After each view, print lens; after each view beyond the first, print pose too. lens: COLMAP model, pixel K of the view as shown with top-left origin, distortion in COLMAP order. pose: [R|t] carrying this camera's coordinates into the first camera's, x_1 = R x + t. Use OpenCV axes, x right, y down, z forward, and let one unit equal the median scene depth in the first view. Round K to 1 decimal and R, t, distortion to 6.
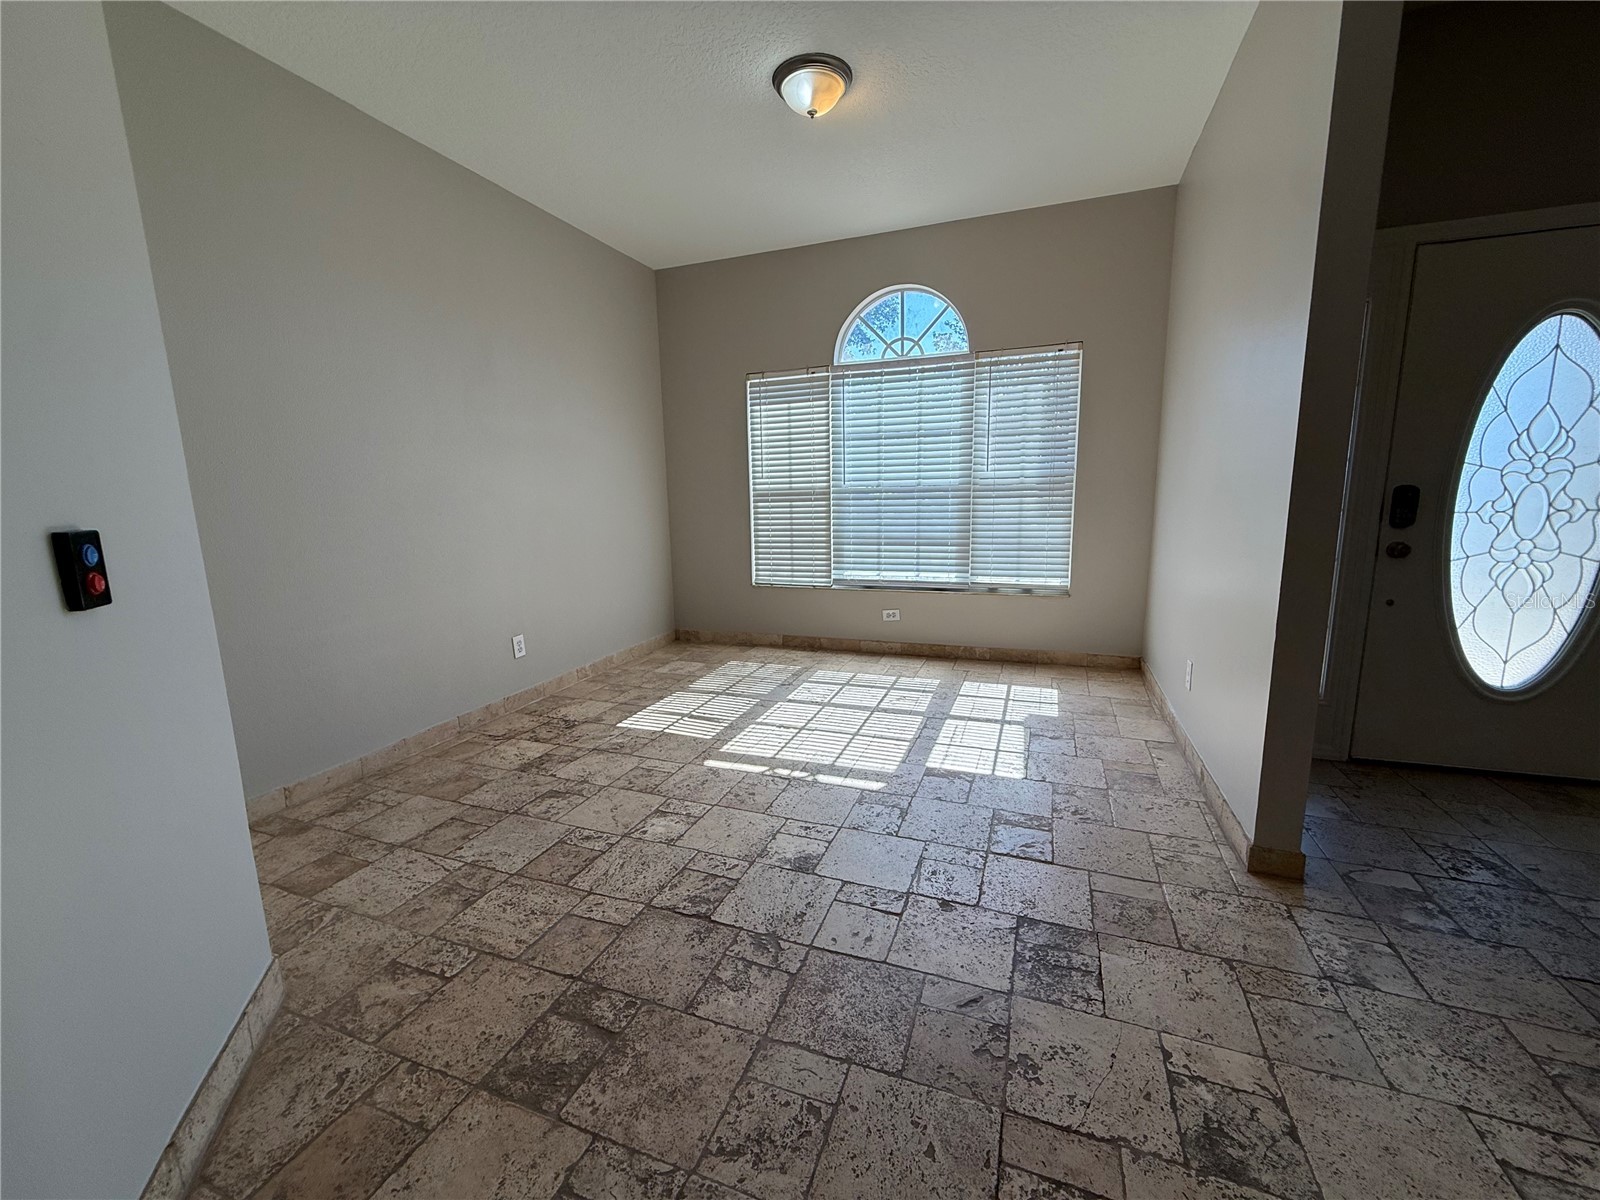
lens RADIAL K [[637.9, 0, 796.7], [0, 637.9, 601.5], [0, 0, 1]] dist [0.000335, 0.000402]
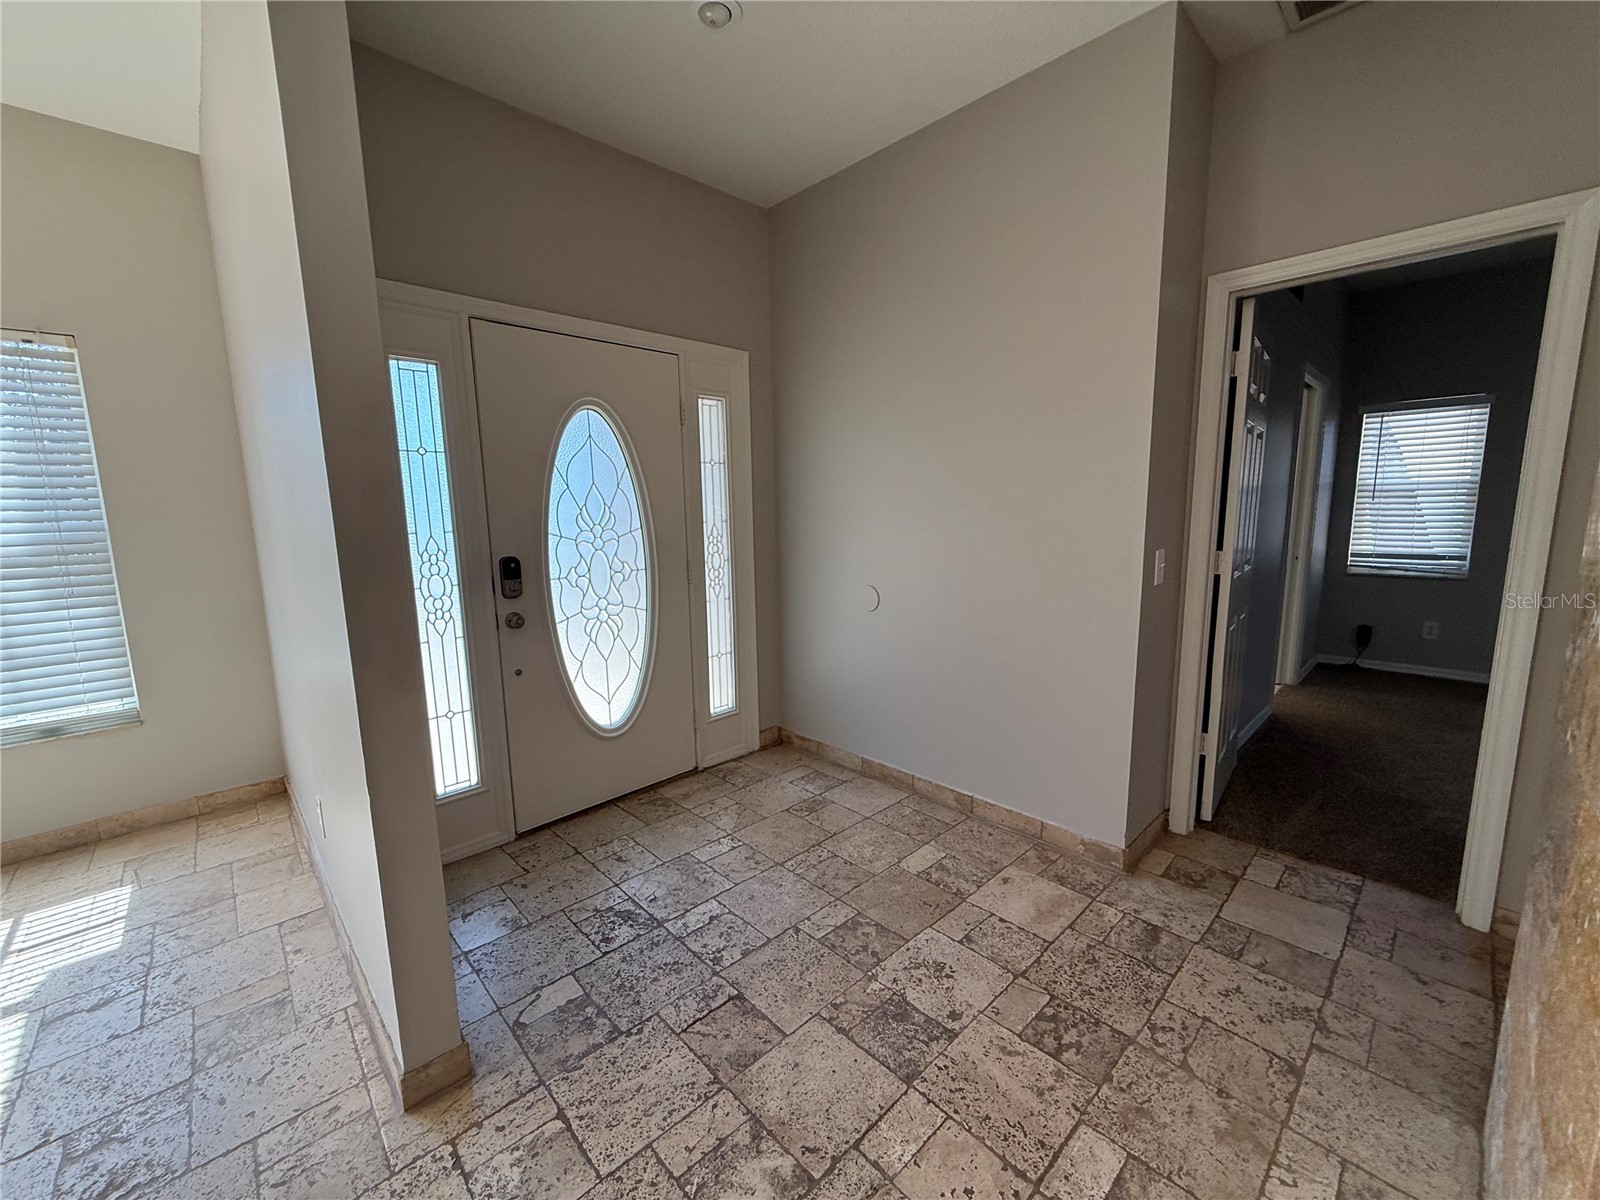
lens RADIAL K [[637.9, 0, 796.7], [0, 637.9, 601.5], [0, 0, 1]] dist [0.000335, 0.000402]
pose [[0.435963, -0.120528, 0.891857, 0.248932], [0.164960, 0.984904, 0.052466, -0.090144], [-0.884717, 0.124247, 0.449264, 0.157180]]
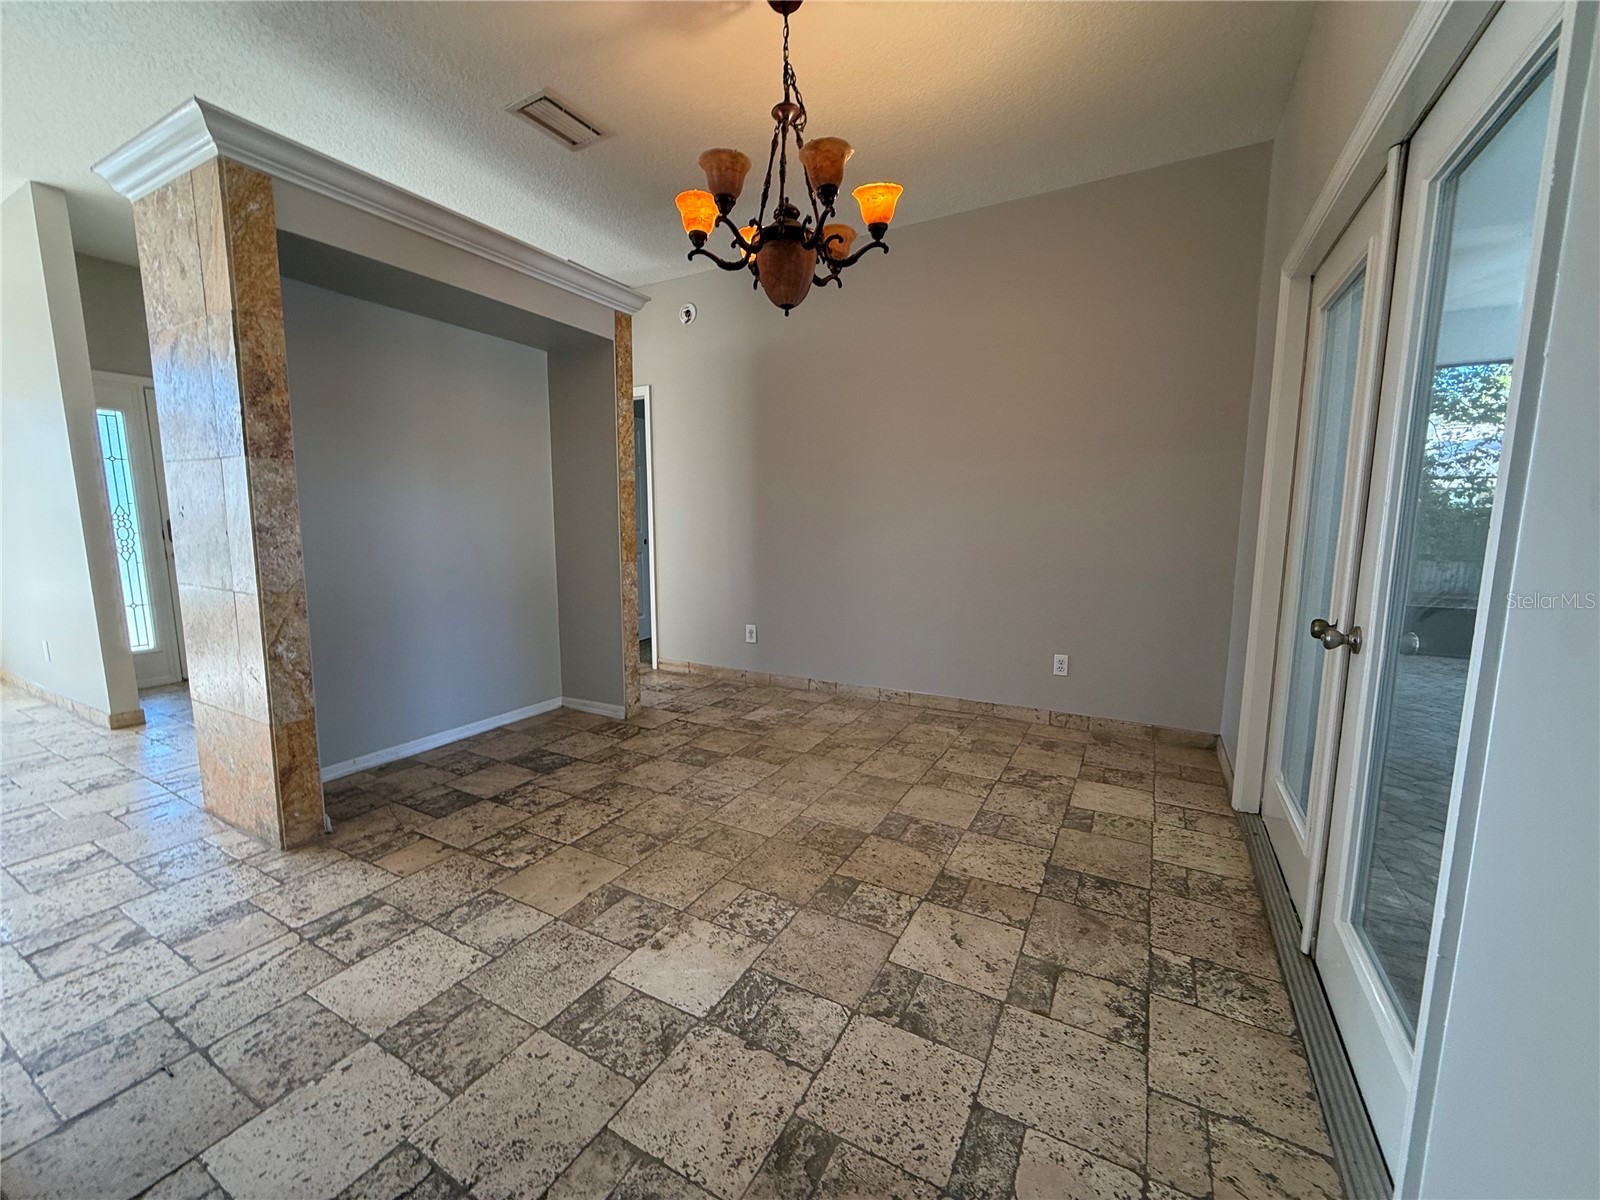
lens RADIAL K [[637.9, 0, 796.7], [0, 637.9, 601.5], [0, 0, 1]] dist [0.000335, 0.000402]
pose [[0.146192, -0.109870, 0.983136, -0.576538], [0.165651, 0.982500, 0.085167, 0.180840], [-0.975289, 0.150406, 0.161834, -0.958925]]
